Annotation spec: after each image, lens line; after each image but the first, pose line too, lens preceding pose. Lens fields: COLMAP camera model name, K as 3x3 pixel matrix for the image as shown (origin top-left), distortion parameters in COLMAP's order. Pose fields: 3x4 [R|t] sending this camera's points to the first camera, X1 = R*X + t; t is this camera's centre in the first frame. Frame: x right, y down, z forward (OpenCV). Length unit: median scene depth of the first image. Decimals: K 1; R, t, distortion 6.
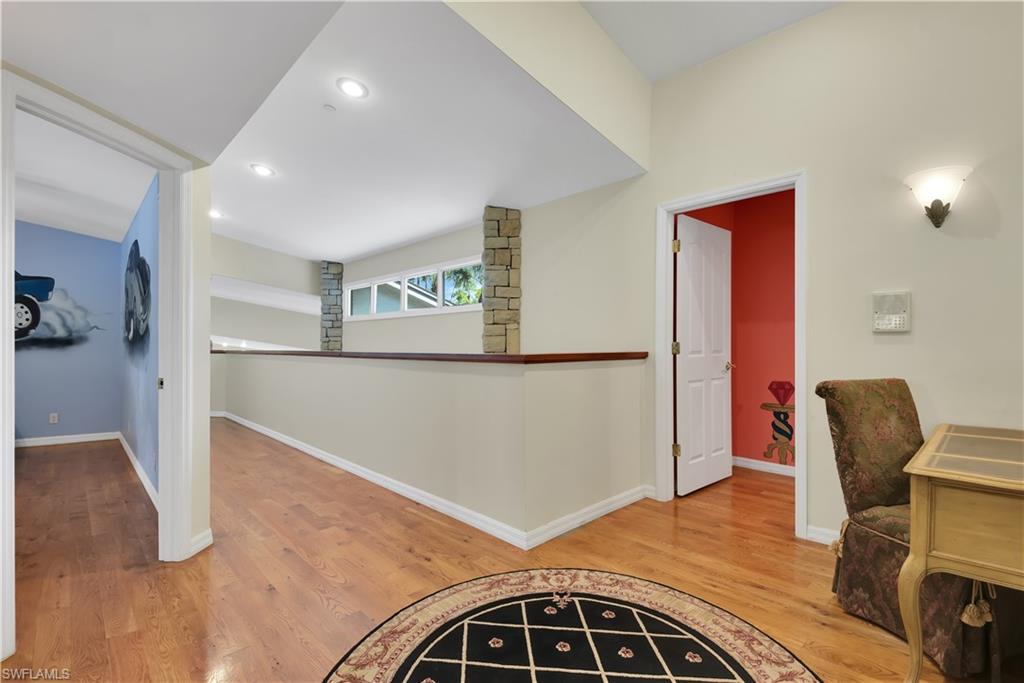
lens RADIAL K [[465.0, 0, 514.8], [0, 465.0, 347.8], [0, 0, 1]] dist [-0.001471, -0.000477]
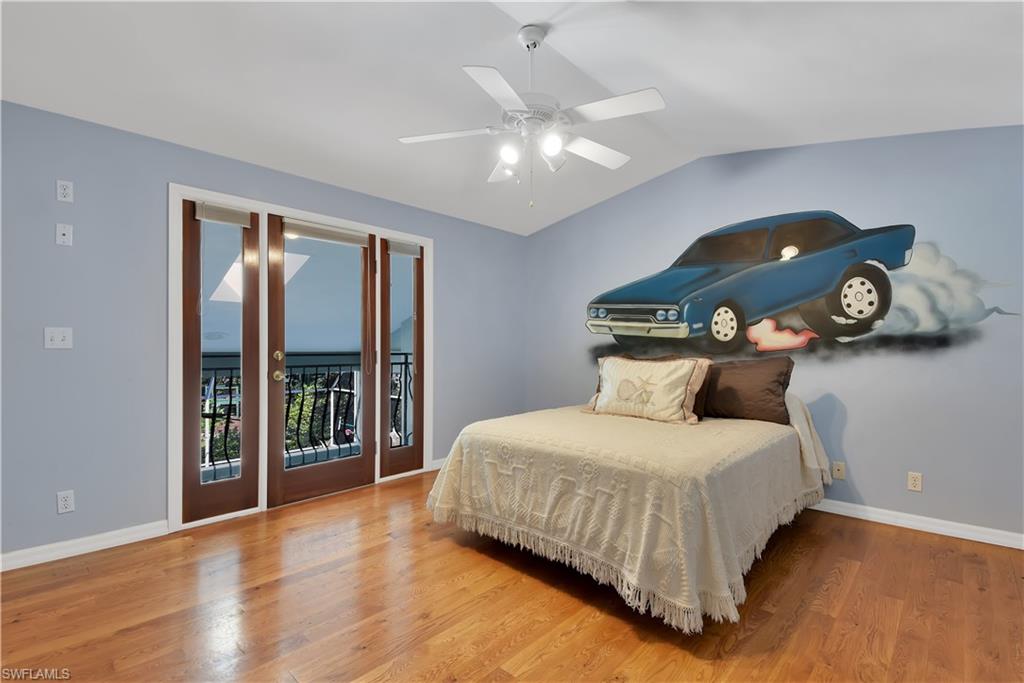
lens RADIAL K [[465.0, 0, 515.0], [0, 465.0, 344.8], [0, 0, 1]] dist [-0.001471, -0.000477]
pose [[0.038354, -0.000772, -0.999264, -0.471609], [0.003442, 0.999994, -0.000640, -0.009890], [0.999258, -0.003414, 0.038357, 0.515705]]
